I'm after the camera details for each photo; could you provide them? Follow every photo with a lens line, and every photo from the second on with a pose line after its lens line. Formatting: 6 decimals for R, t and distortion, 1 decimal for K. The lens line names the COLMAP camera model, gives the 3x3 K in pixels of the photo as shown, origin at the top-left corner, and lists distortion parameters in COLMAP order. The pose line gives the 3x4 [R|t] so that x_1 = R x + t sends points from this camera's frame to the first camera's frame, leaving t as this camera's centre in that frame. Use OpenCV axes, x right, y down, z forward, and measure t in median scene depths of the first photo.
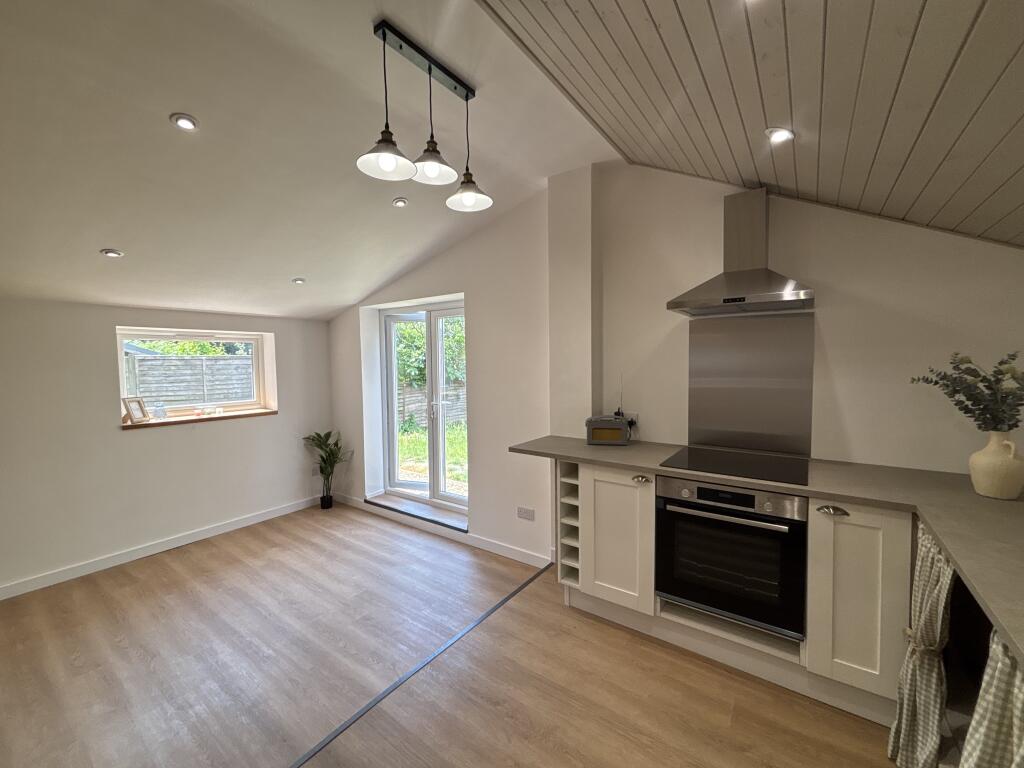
lens RADIAL K [[411.6, 0, 511.1], [0, 411.6, 383.9], [0, 0, 1]] dist [-0.005431, 0.000079]
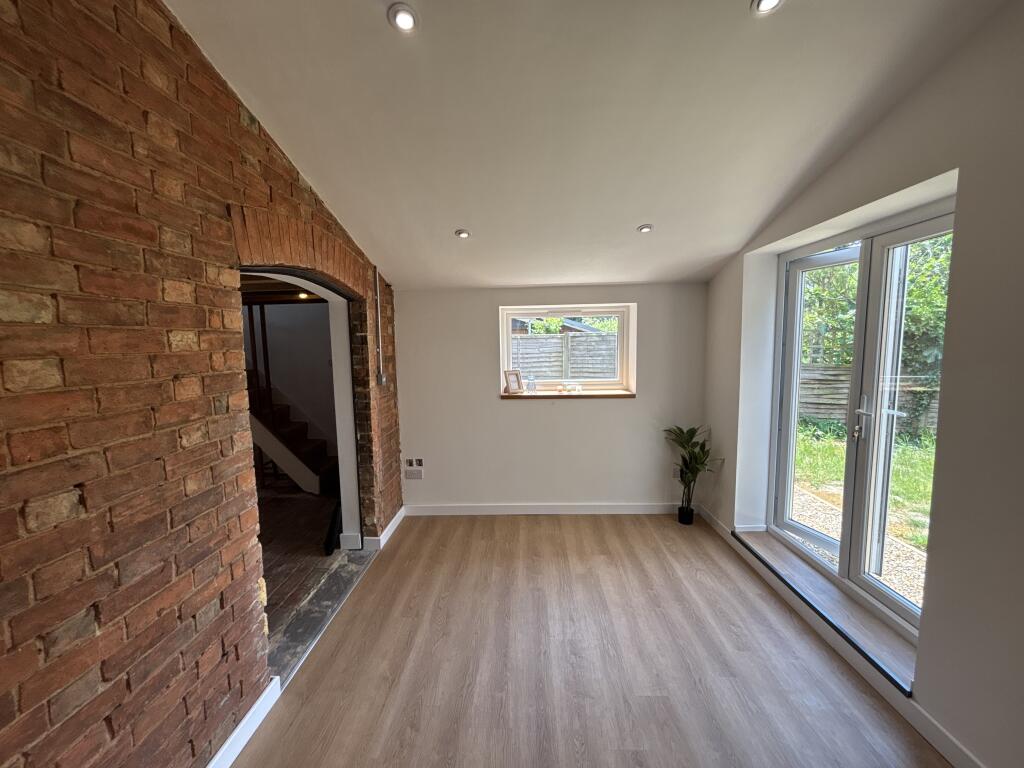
lens RADIAL K [[411.6, 0, 511.1], [0, 411.6, 383.9], [0, 0, 1]] dist [-0.005431, 0.000079]
pose [[0.553513, 0.084432, -0.828550, -0.002342], [-0.034901, 0.996326, 0.078213, -0.015722], [0.832109, -0.014375, 0.554426, 0.339712]]
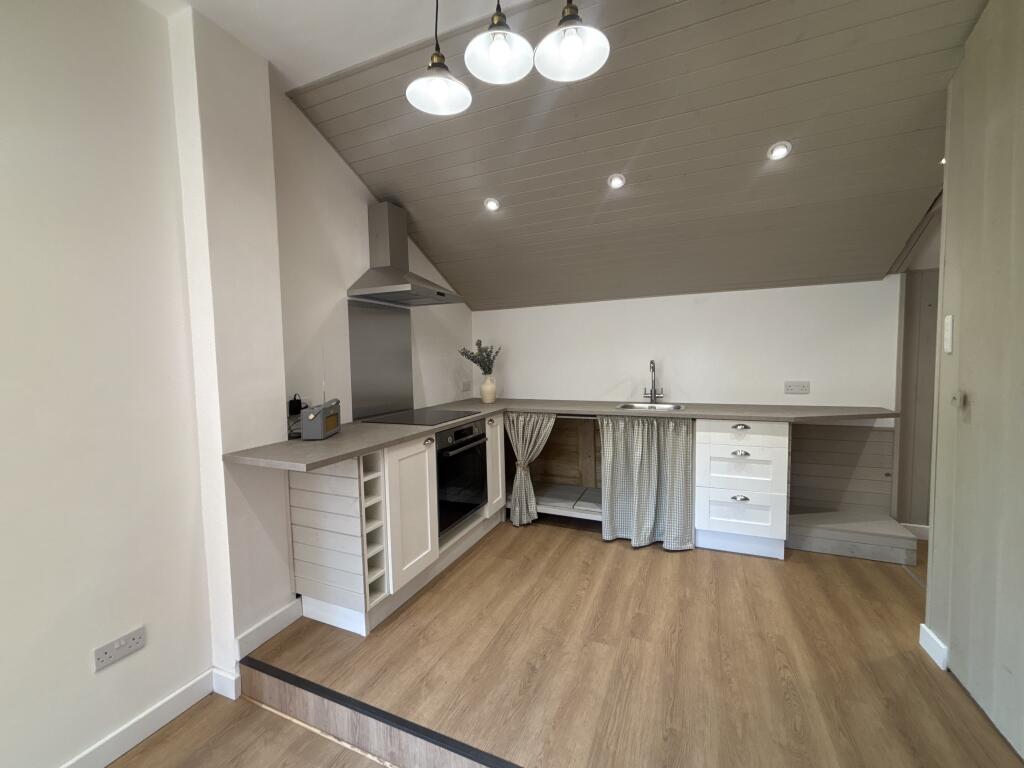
lens RADIAL K [[411.6, 0, 511.1], [0, 411.6, 383.9], [0, 0, 1]] dist [-0.005431, 0.000079]
pose [[-0.202816, -0.045209, 0.978173, -0.424008], [0.076650, 0.995136, 0.061886, 0.014681], [-0.976212, 0.087529, -0.198364, 0.525898]]
